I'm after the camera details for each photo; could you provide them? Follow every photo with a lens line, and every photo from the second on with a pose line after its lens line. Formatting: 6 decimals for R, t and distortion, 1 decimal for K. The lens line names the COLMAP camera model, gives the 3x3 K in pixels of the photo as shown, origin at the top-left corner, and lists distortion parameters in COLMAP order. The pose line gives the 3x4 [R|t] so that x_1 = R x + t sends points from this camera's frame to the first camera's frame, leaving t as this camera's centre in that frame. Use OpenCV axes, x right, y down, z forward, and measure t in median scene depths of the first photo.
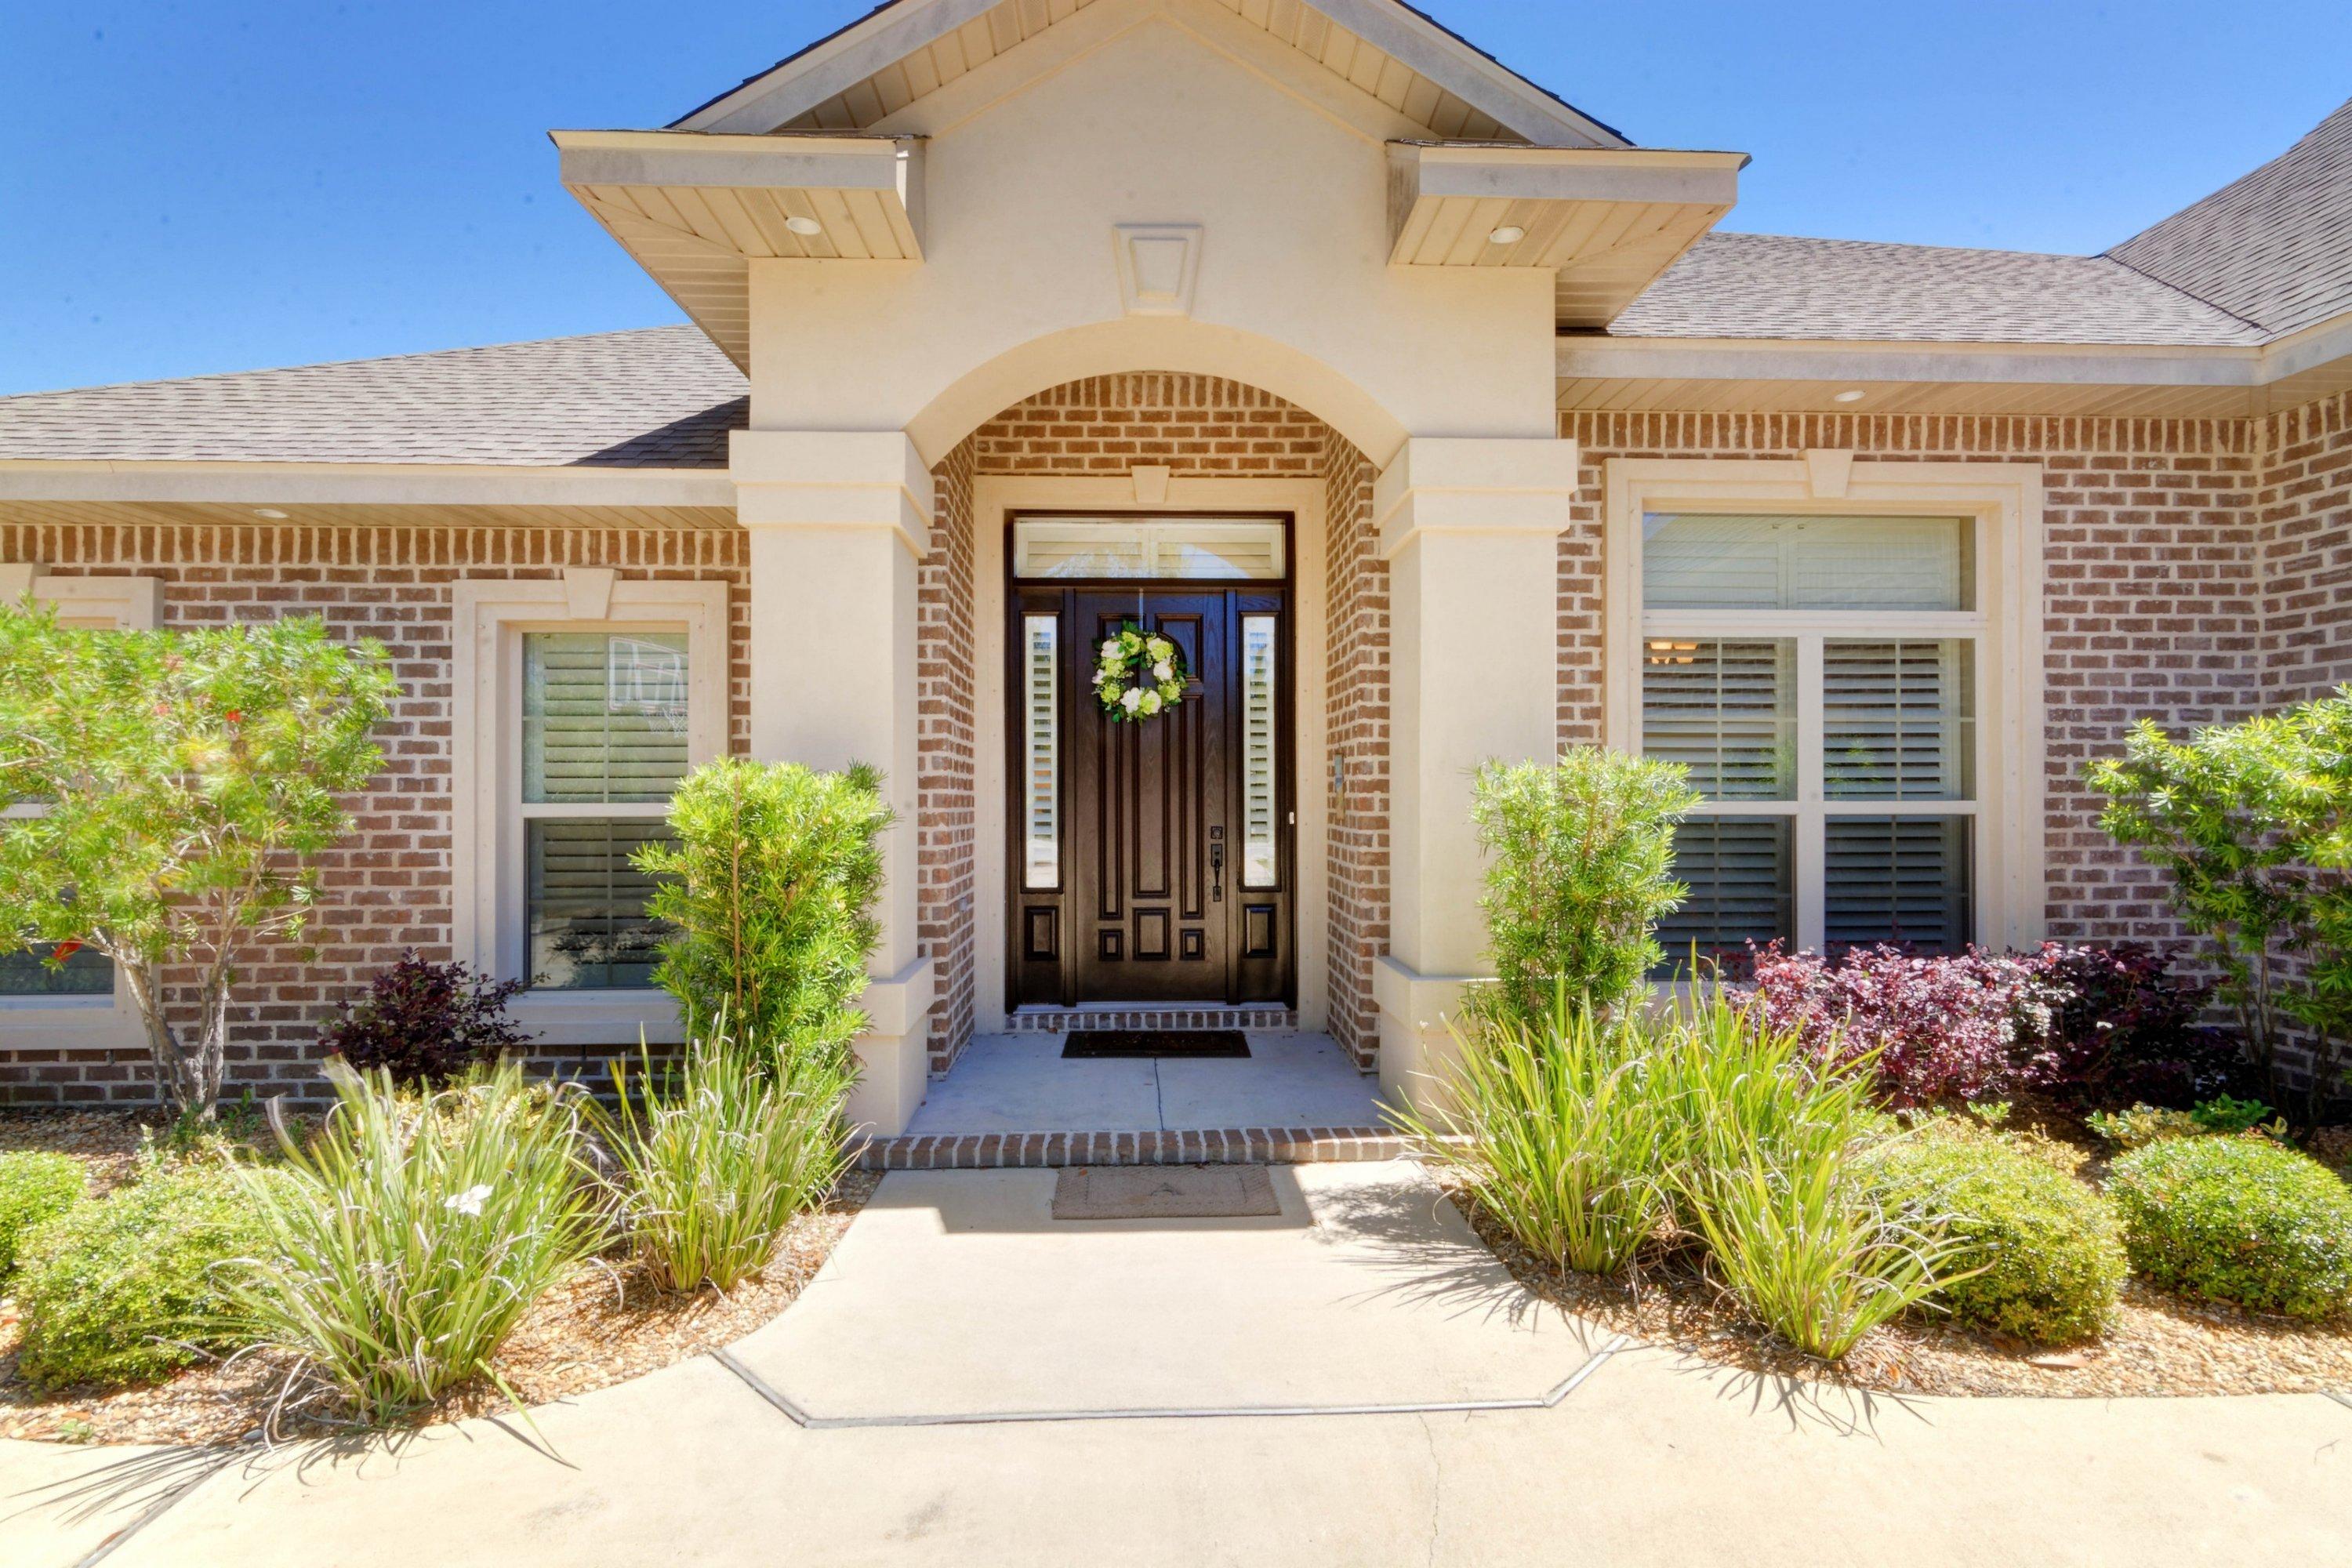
lens RADIAL K [[1105.8, 0, 1176.0], [0, 1105.8, 784.0], [0, 0, 1]] dist [-0.000305, -0.000133]
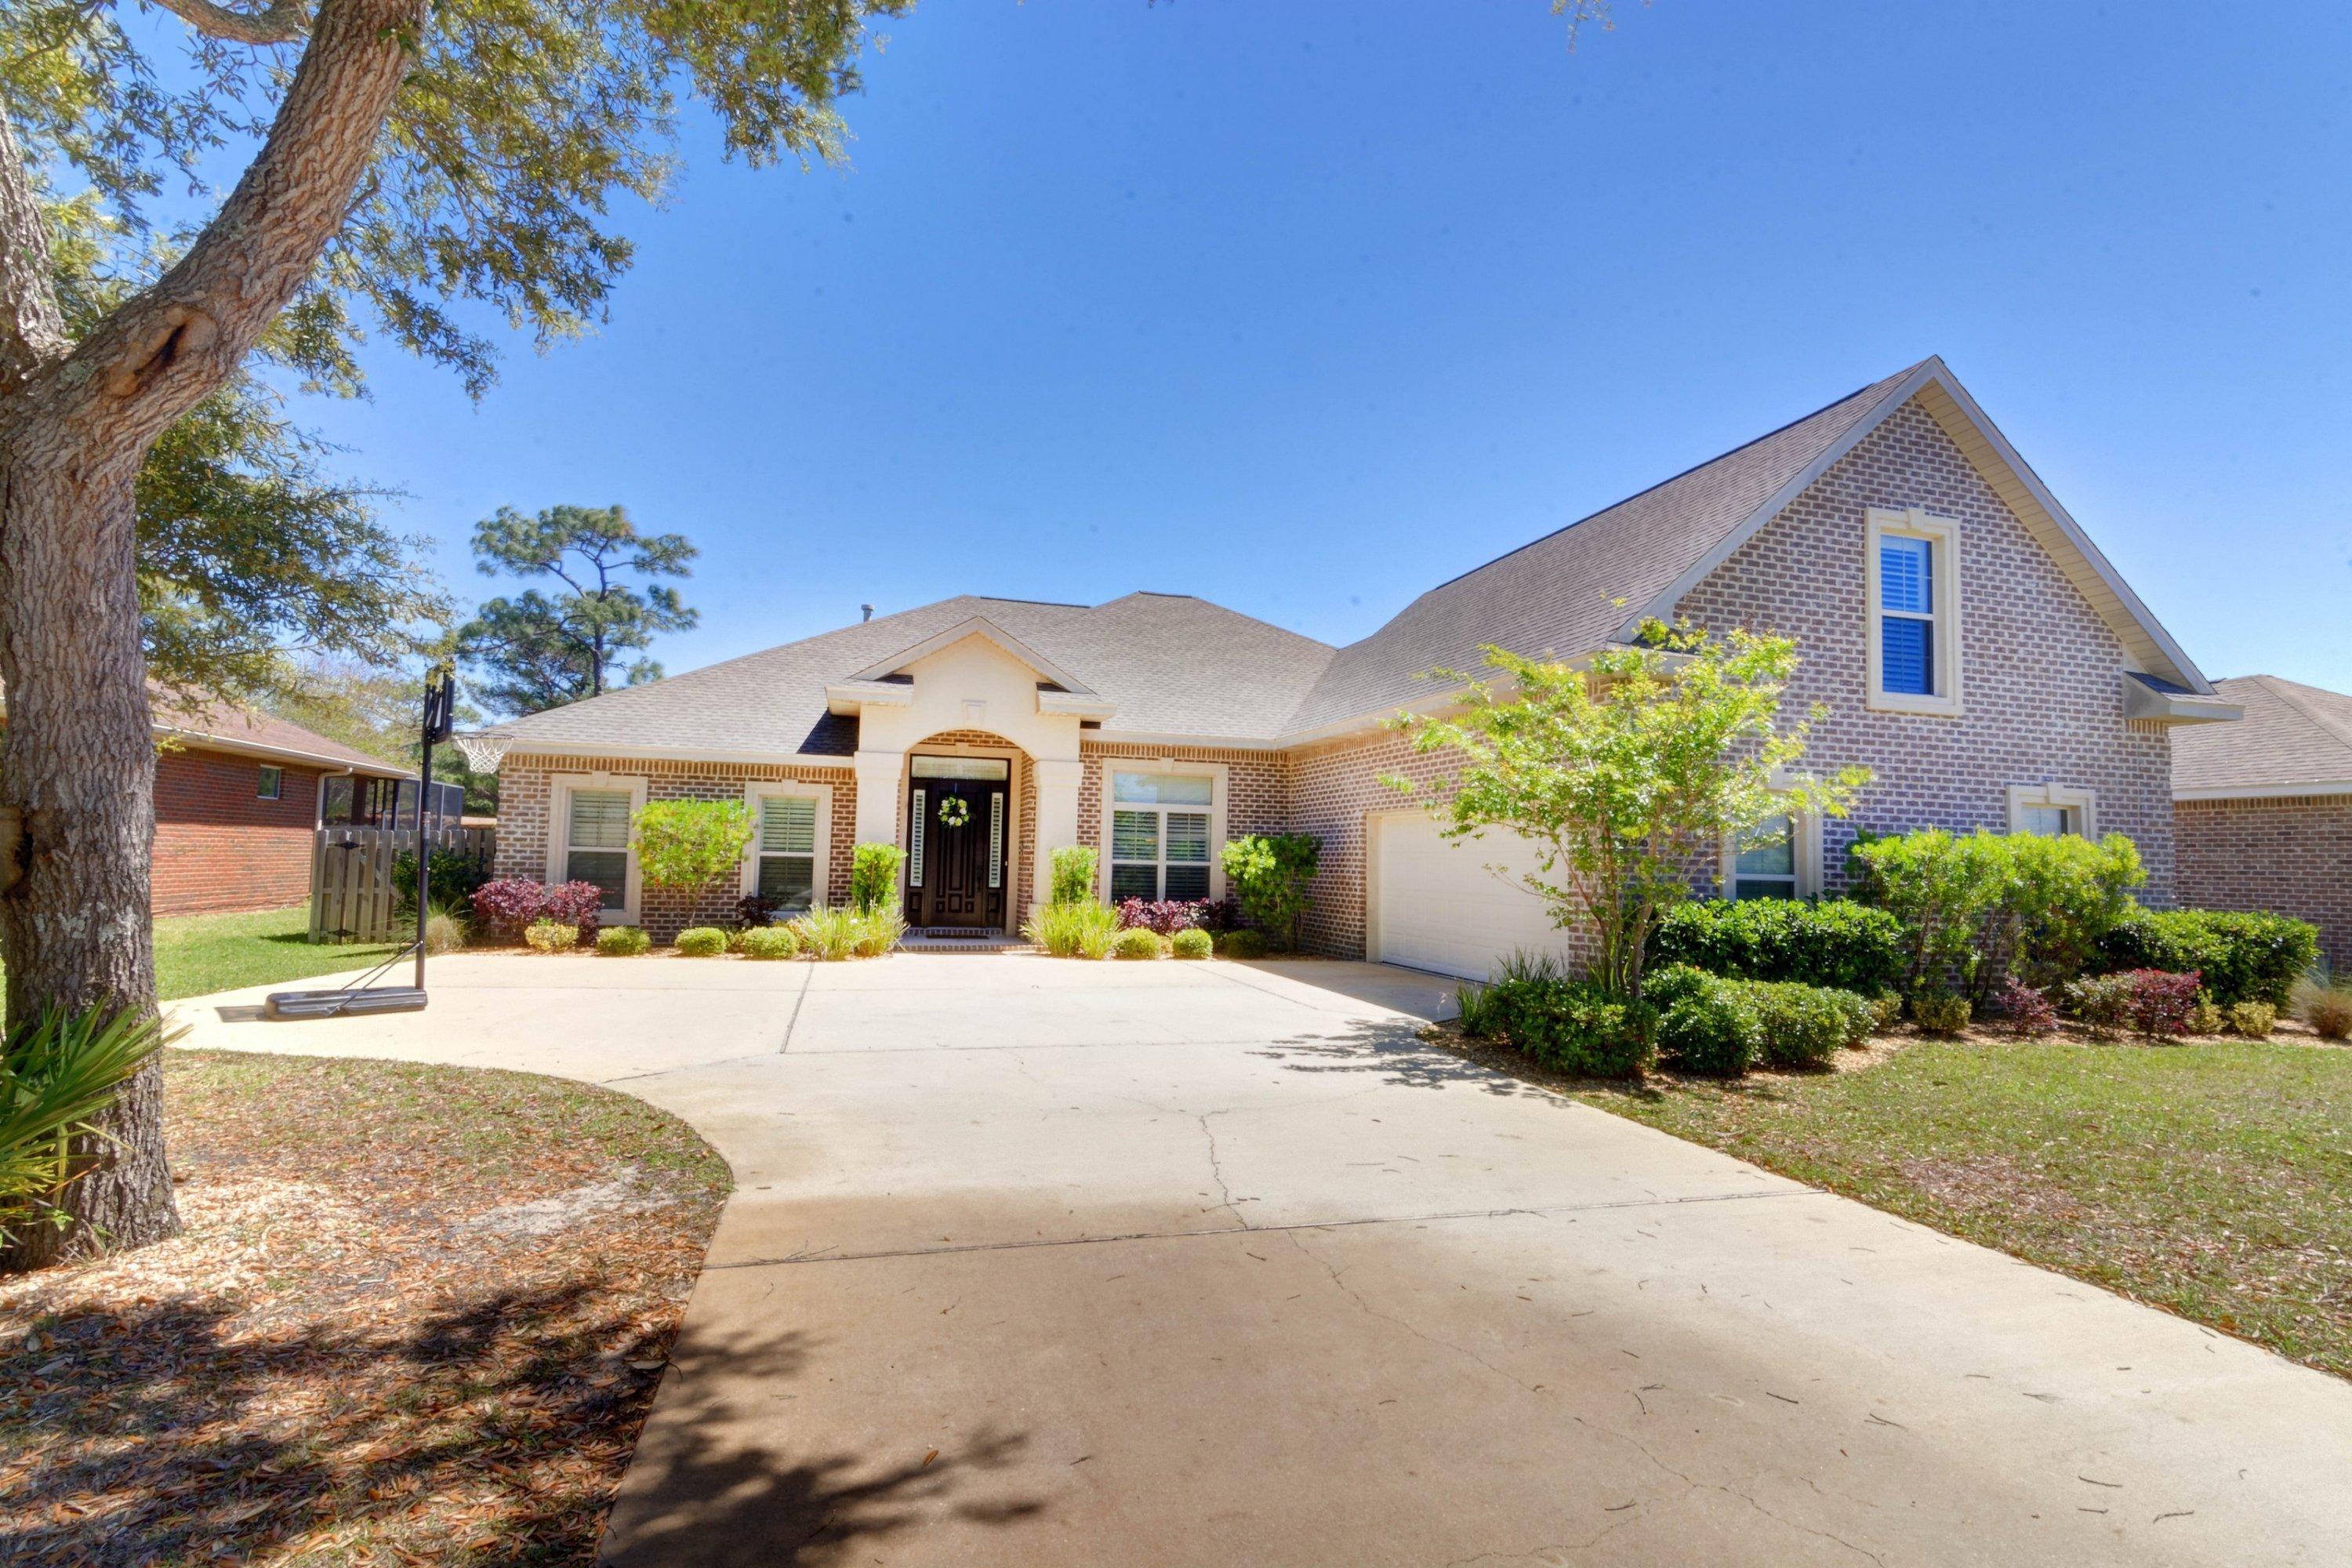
lens RADIAL K [[1105.8, 0, 1176.0], [0, 1105.8, 784.0], [0, 0, 1]] dist [-0.000305, -0.000133]
pose [[0.971168, 0.040164, 0.234988, -0.176291], [-0.025203, 0.997479, -0.066329, 0.004713], [-0.237060, 0.058495, 0.969732, -2.219610]]
